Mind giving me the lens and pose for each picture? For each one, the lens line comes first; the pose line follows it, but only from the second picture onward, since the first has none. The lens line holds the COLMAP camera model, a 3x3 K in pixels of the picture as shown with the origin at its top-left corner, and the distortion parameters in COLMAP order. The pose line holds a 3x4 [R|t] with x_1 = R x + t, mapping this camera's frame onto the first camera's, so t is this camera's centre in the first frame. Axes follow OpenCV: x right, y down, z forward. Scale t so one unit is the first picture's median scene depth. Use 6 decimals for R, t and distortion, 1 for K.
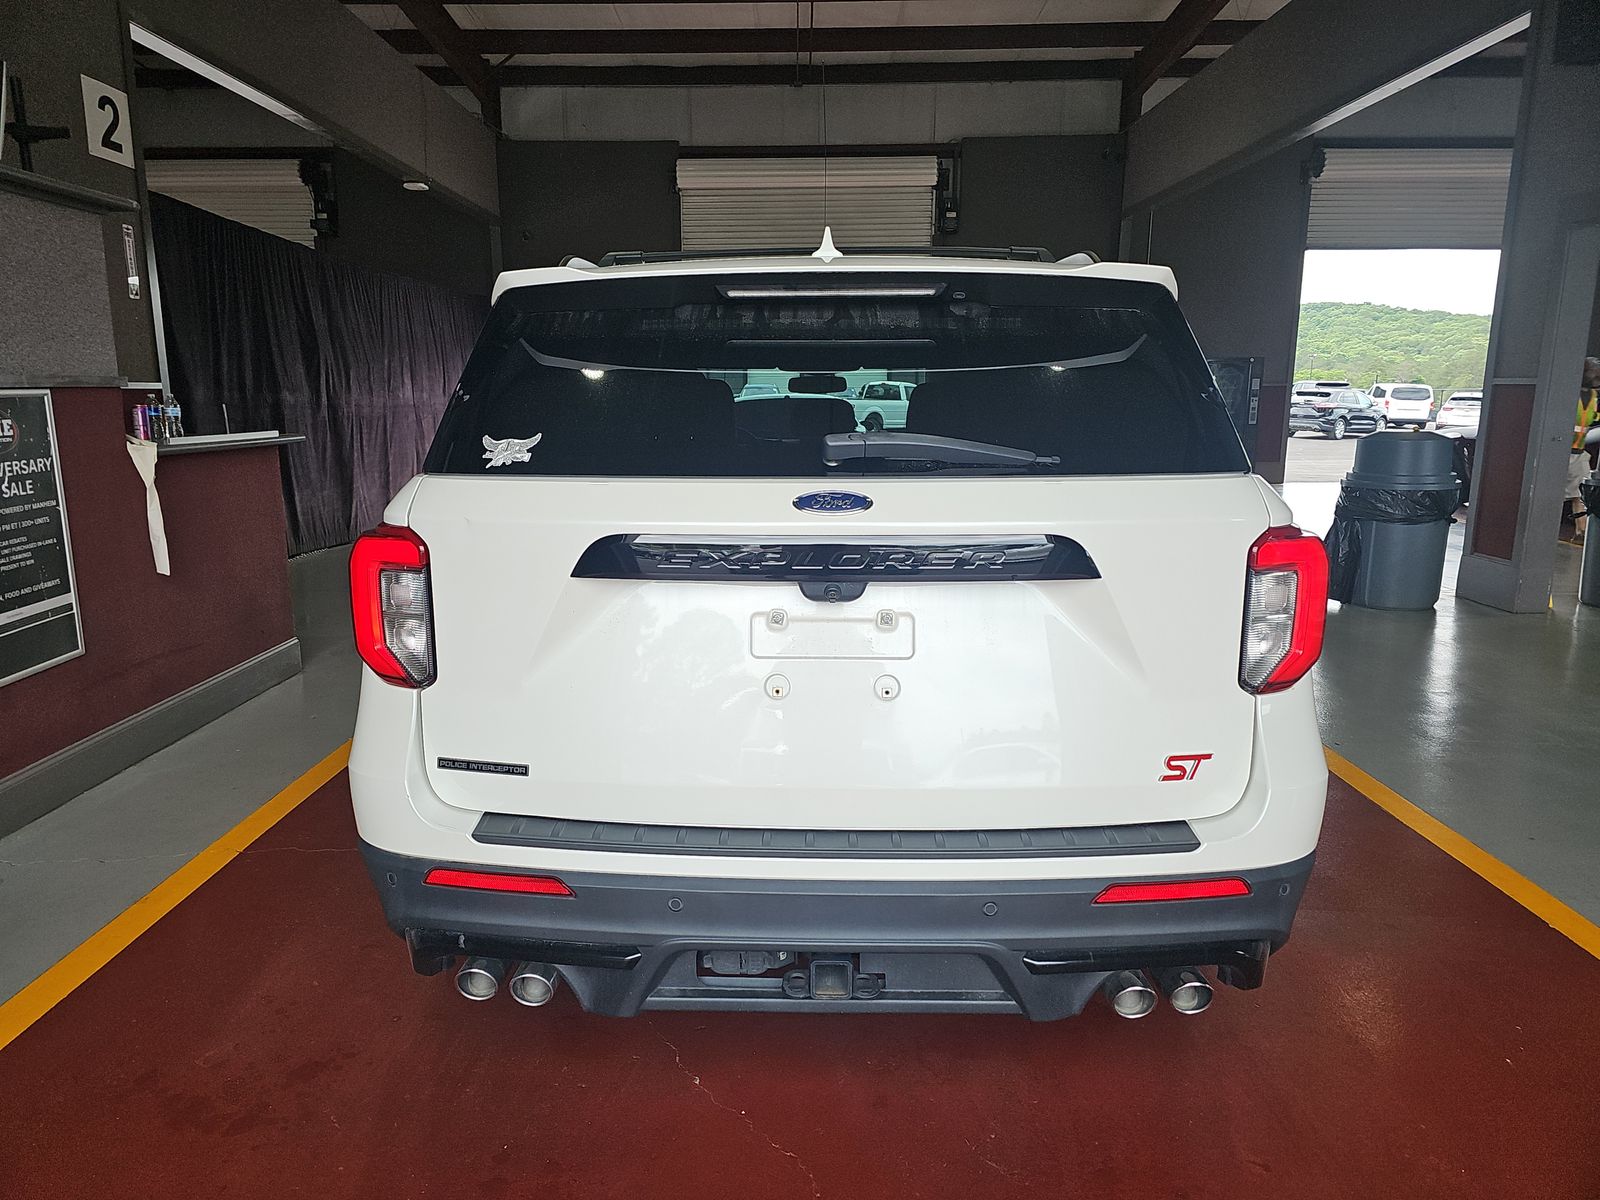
lens RADIAL K [[1076.9, 0, 794.6], [0, 1076.9, 595.8], [0, 0, 1]] dist [0.029529, -0.015953]
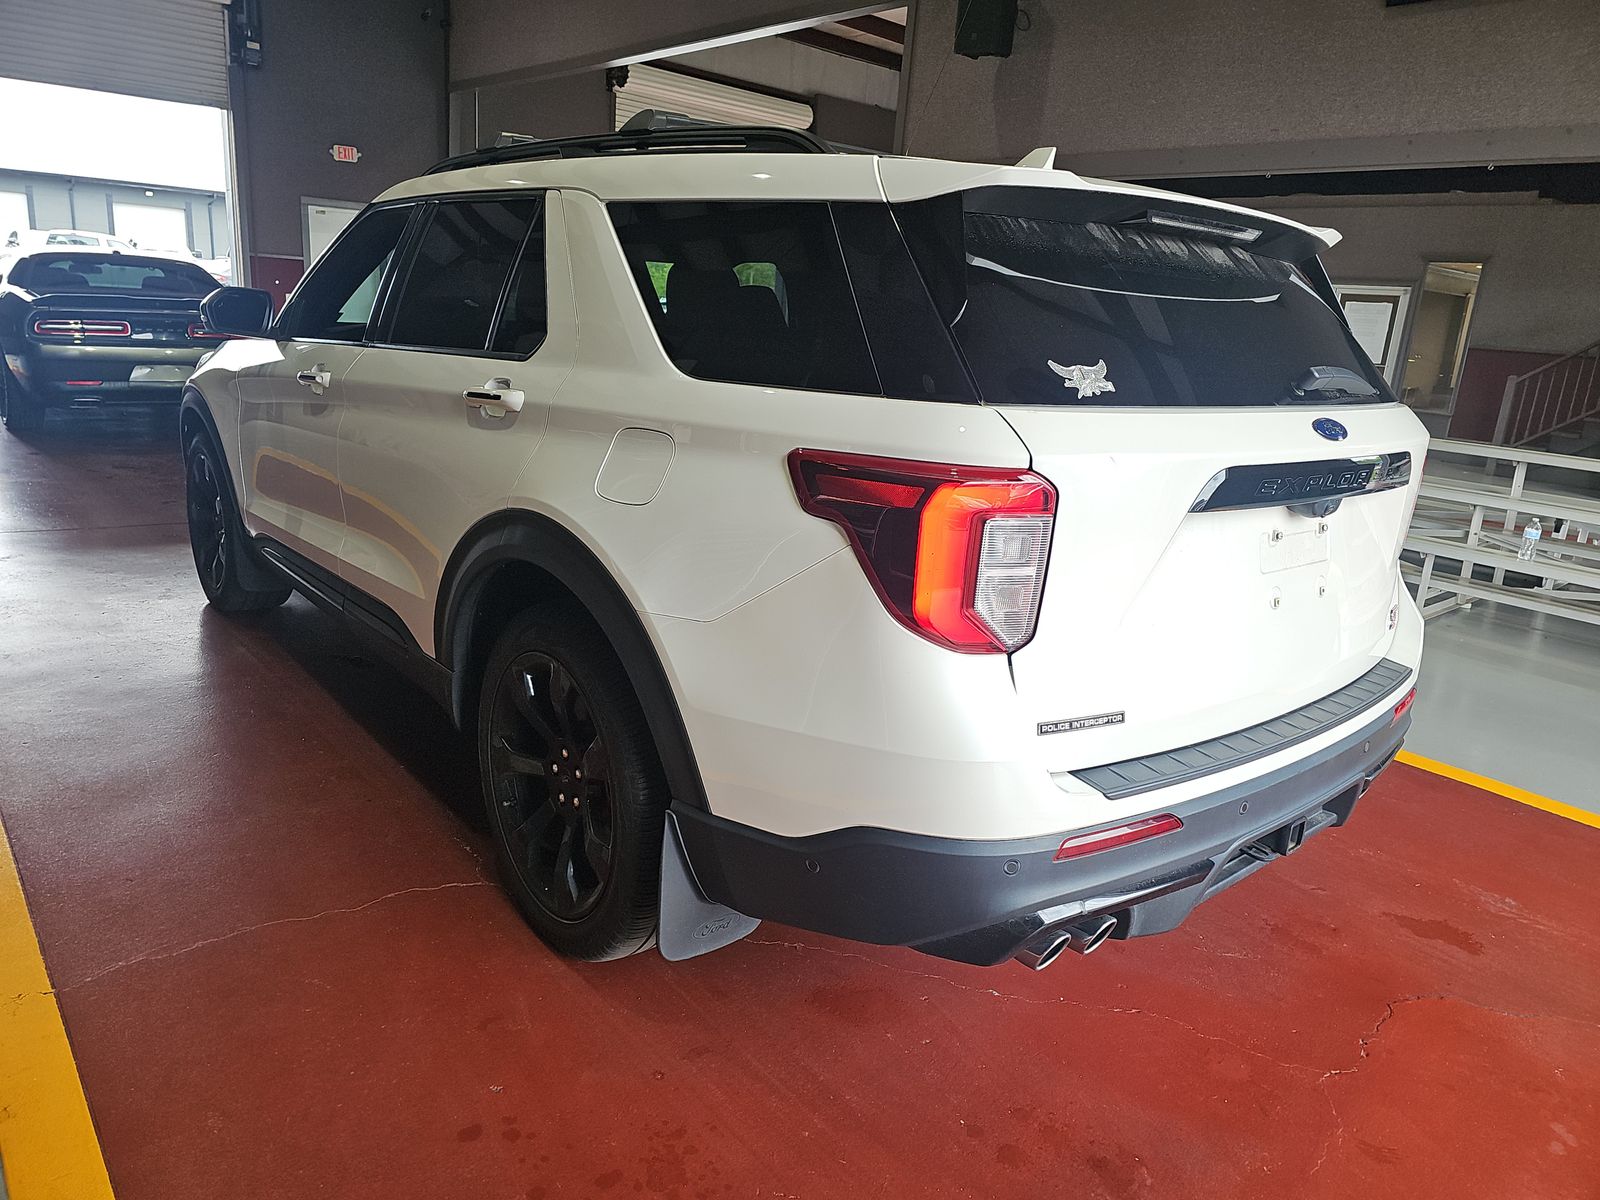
lens RADIAL K [[1076.9, 0, 793.0], [0, 1076.9, 597.4], [0, 0, 1]] dist [0.029529, -0.015953]
pose [[0.729773, -0.127114, 0.671768, -1.068317], [0.056479, 0.990414, 0.126053, -0.079888], [-0.681352, -0.054050, 0.729957, 0.488363]]
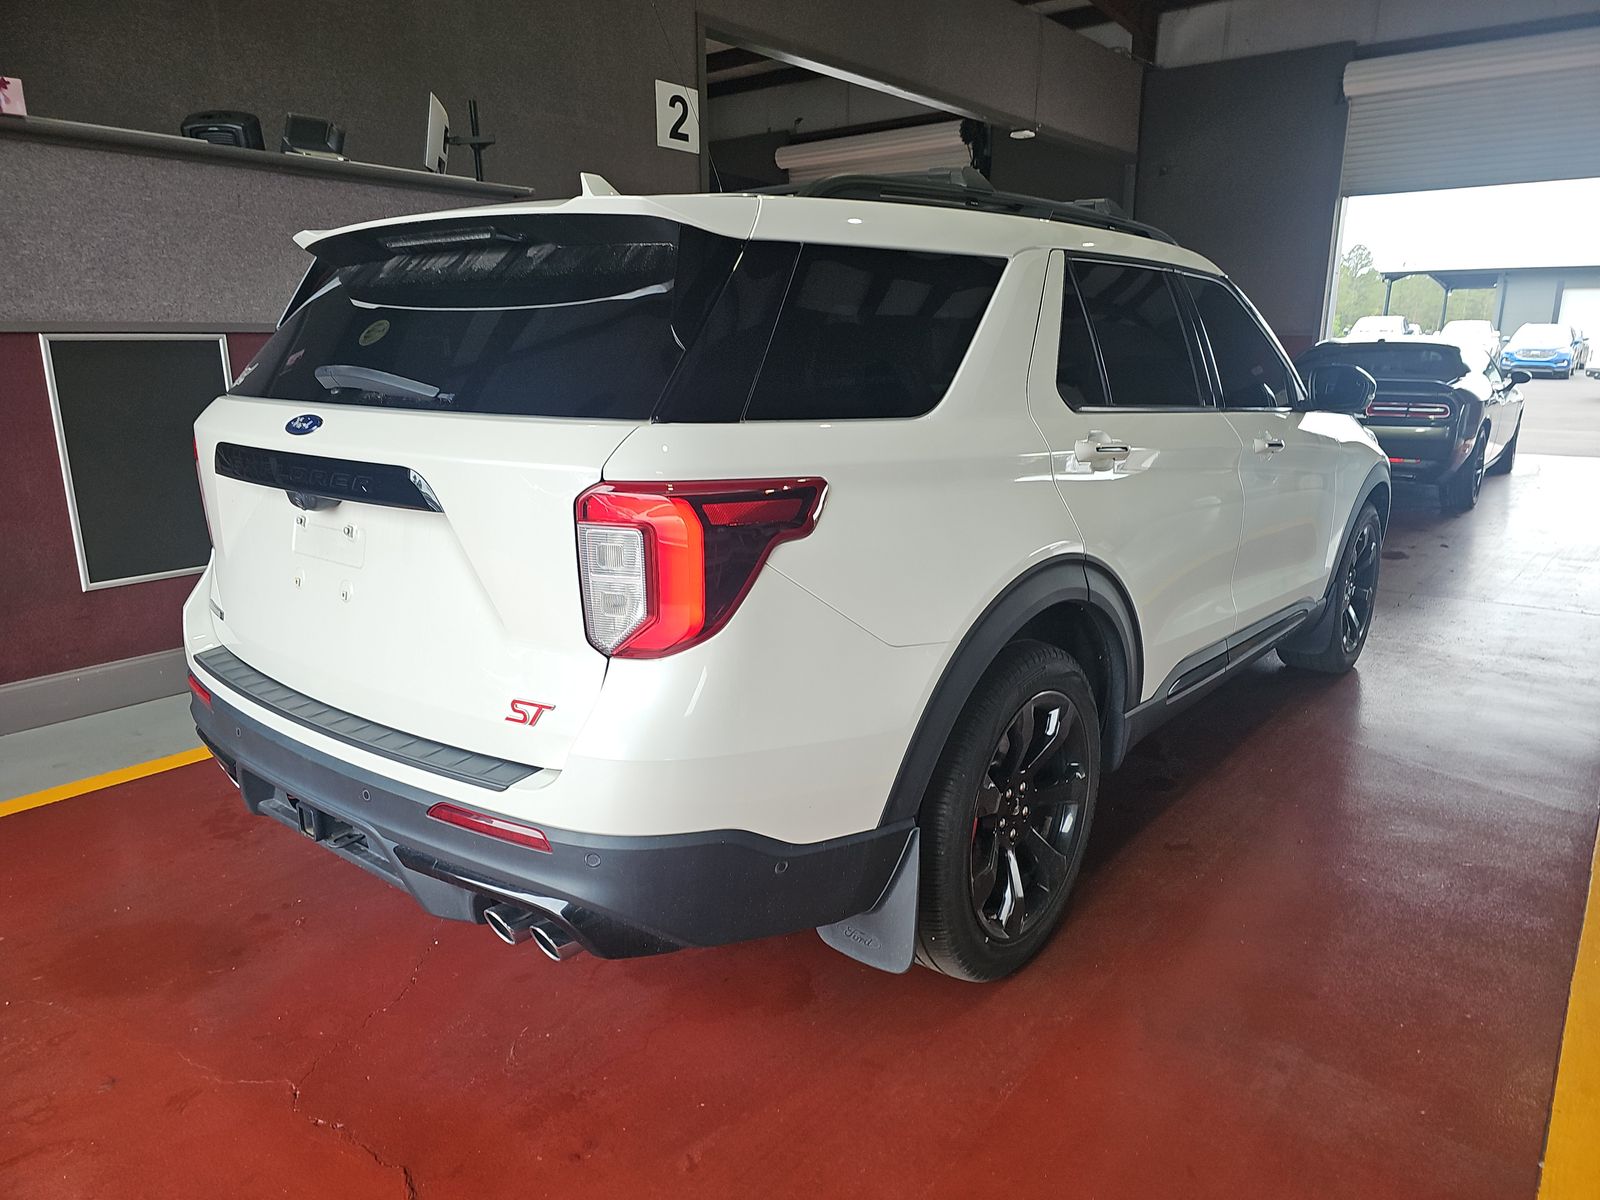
lens RADIAL K [[1104.3, 0, 803.8], [0, 1104.3, 606.5], [0, 0, 1]] dist [0.016645, 0.003724]
pose [[0.797662, 0.139785, -0.586681, 1.059977], [-0.111047, 0.990178, 0.084943, -0.048640], [0.592793, -0.002606, 0.805351, 0.308158]]
